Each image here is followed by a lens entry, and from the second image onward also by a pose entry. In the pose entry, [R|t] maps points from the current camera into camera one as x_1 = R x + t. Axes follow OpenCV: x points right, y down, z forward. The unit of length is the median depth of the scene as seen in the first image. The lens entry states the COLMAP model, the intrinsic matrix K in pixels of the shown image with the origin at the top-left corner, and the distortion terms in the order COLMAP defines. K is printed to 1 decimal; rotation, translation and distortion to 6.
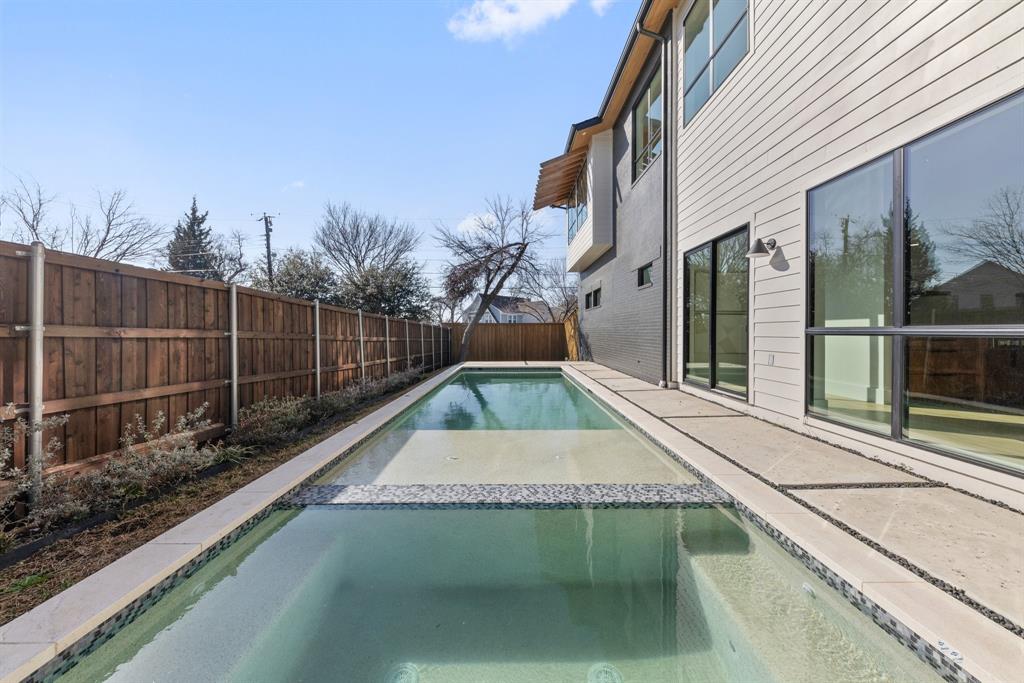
lens RADIAL K [[354.0, 0, 511.2], [0, 354.0, 334.8], [0, 0, 1]] dist [0.007542, -0.000231]
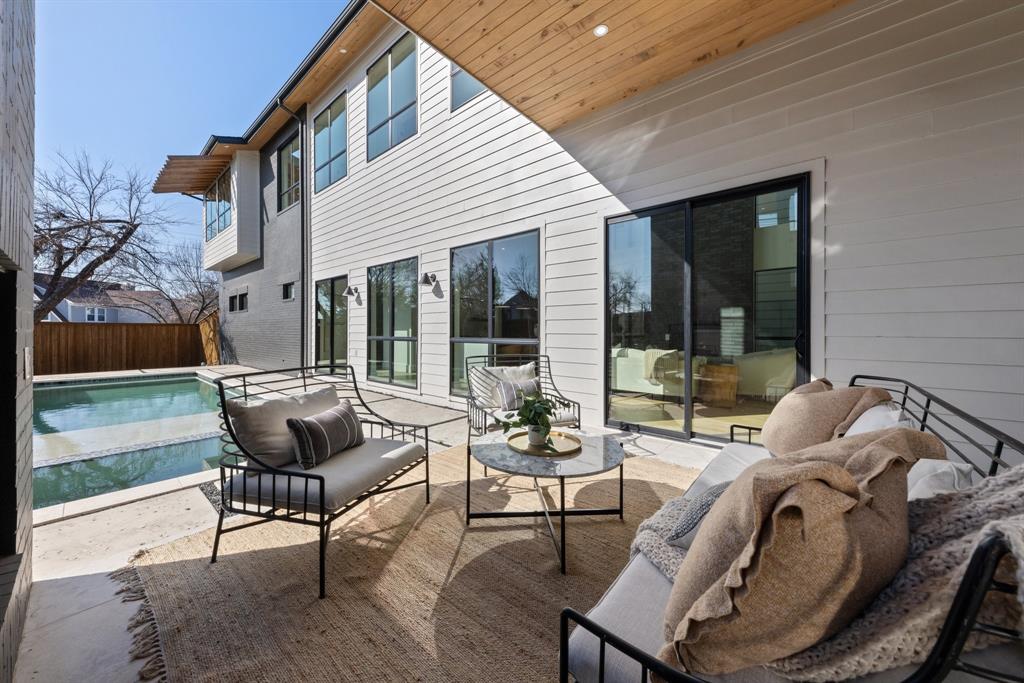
lens RADIAL K [[354.0, 0, 511.2], [0, 354.0, 334.8], [0, 0, 1]] dist [0.007542, -0.000231]
pose [[0.641520, 0.003486, 0.767098, -0.056485], [-0.001127, 0.999993, -0.003602, -0.007399], [-0.767105, 0.001447, 0.641520, -0.292963]]
